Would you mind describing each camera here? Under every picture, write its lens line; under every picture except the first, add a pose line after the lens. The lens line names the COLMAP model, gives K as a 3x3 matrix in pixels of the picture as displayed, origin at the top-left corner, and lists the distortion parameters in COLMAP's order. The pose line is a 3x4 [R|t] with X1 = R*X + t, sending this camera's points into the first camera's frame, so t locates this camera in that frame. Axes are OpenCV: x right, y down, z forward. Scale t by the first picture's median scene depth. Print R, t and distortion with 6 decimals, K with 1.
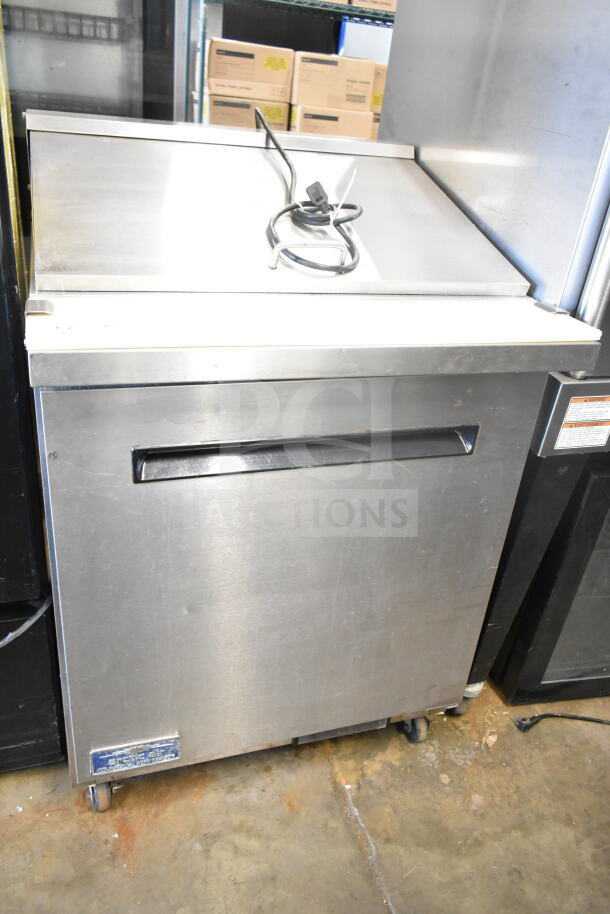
lens RADIAL K [[689.7, 0, 305.8], [0, 689.7, 456.6], [0, 0, 1]] dist [-0.007542, -0.002867]
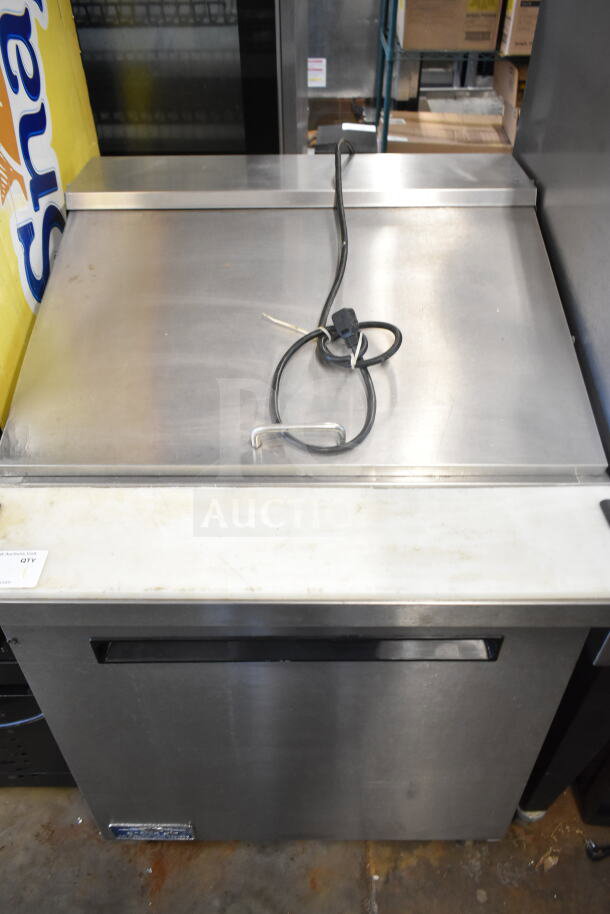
lens RADIAL K [[689.7, 0, 304.4], [0, 689.7, 457.3], [0, 0, 1]] dist [-0.007542, -0.002867]
pose [[0.941081, 0.128904, -0.312652, 0.199415], [-0.063779, 0.975566, 0.210245, -0.317569], [0.332114, -0.177917, 0.926308, 0.159422]]
